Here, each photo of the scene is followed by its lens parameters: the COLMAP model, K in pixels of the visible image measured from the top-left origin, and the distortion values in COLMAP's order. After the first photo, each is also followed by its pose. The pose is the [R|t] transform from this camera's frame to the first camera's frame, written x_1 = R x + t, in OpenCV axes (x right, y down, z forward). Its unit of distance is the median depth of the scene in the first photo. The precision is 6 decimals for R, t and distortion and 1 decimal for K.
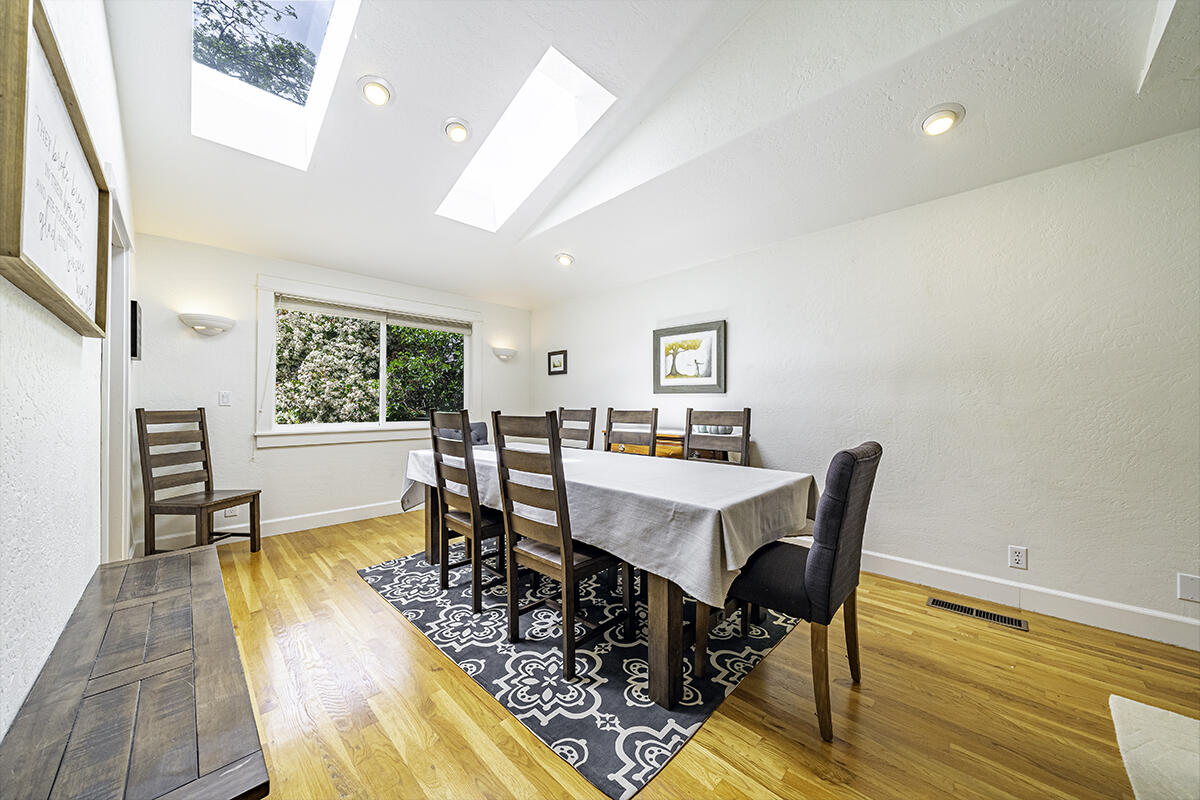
lens RADIAL K [[414.1, 0, 605.1], [0, 414.1, 406.2], [0, 0, 1]] dist [-0.001830, -0.000399]
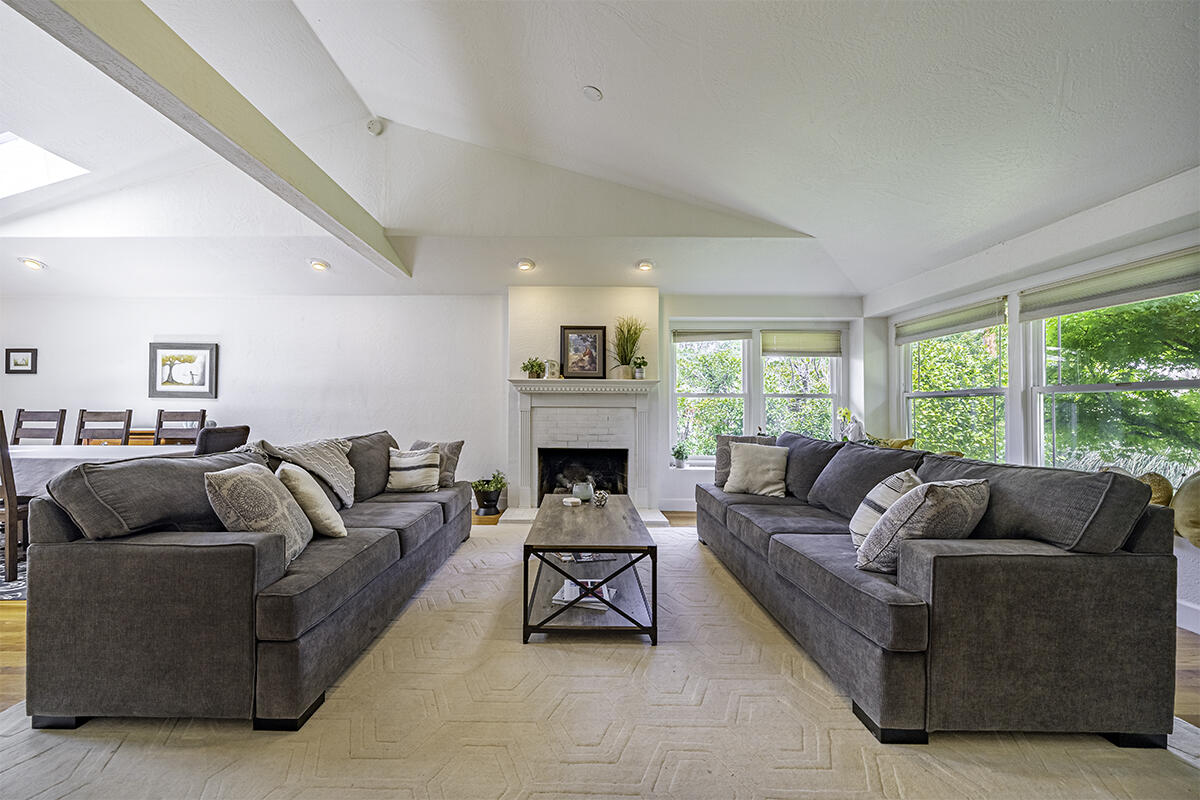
lens RADIAL K [[440.1, 0, 572.5], [0, 440.1, 403.7], [0, 0, 1]] dist [-0.001289, -0.000761]
pose [[0.721528, 0.011965, 0.692281, 0.133086], [-0.003512, 0.999901, -0.013621, 0.000048], [-0.692376, 0.007397, 0.721499, -0.771980]]
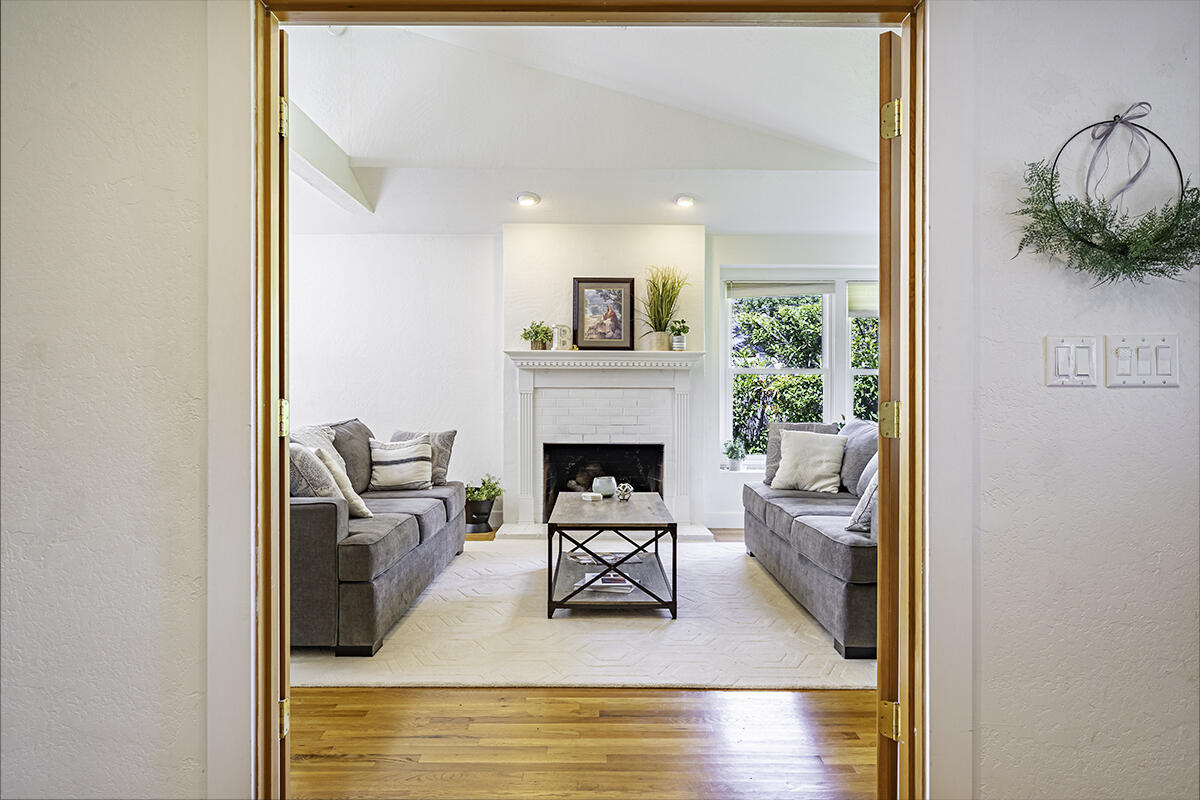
lens RADIAL K [[819.3, 0, 596.9], [0, 819.3, 426.0], [0, 0, 1]] dist [-0.032382, -0.000194]
pose [[0.708421, -0.028595, 0.705211, -0.226194], [-0.002083, 0.999090, 0.042604, -0.000744], [-0.705787, -0.031651, 0.707716, -1.120934]]
